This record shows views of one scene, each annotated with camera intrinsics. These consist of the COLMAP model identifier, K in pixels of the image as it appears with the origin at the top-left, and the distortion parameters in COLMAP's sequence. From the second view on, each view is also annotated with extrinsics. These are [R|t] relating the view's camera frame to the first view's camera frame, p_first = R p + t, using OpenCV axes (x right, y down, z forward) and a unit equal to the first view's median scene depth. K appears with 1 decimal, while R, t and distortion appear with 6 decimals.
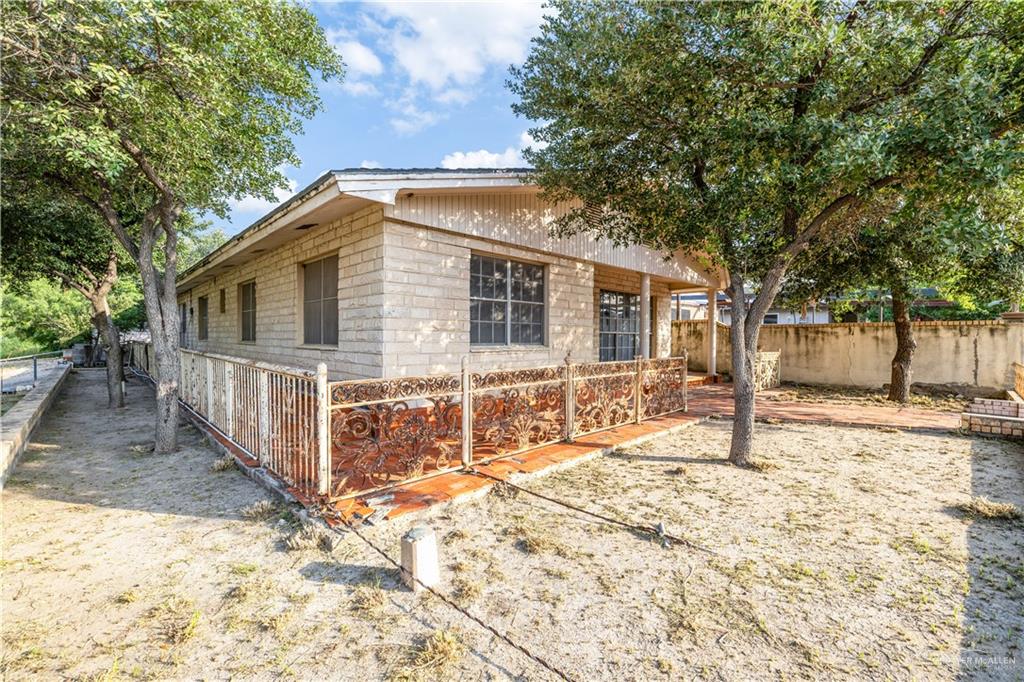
lens RADIAL K [[434.4, 0, 516.4], [0, 434.4, 342.8], [0, 0, 1]] dist [-0.000493, 0.000120]
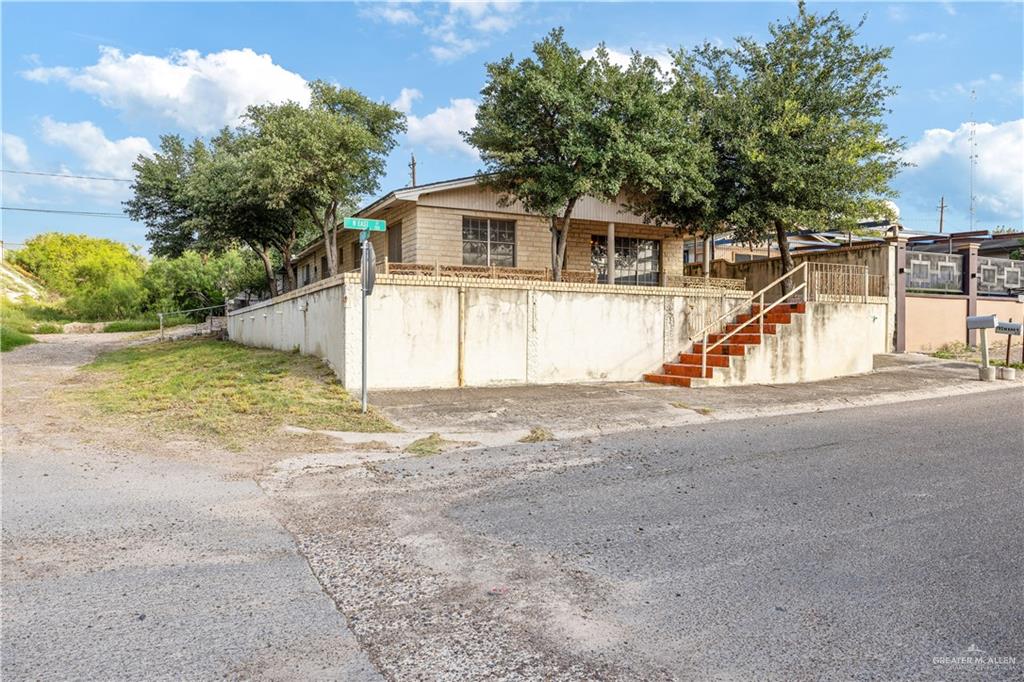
lens RADIAL K [[710.3, 0, 510.7], [0, 710.3, 340.4], [0, 0, 1]] dist [0.006731, 0.000420]
pose [[0.948282, 0.000614, -0.317428, 1.162321], [-0.002184, 0.999987, -0.004590, 0.377325], [0.317421, 0.005046, 0.948271, -2.047272]]
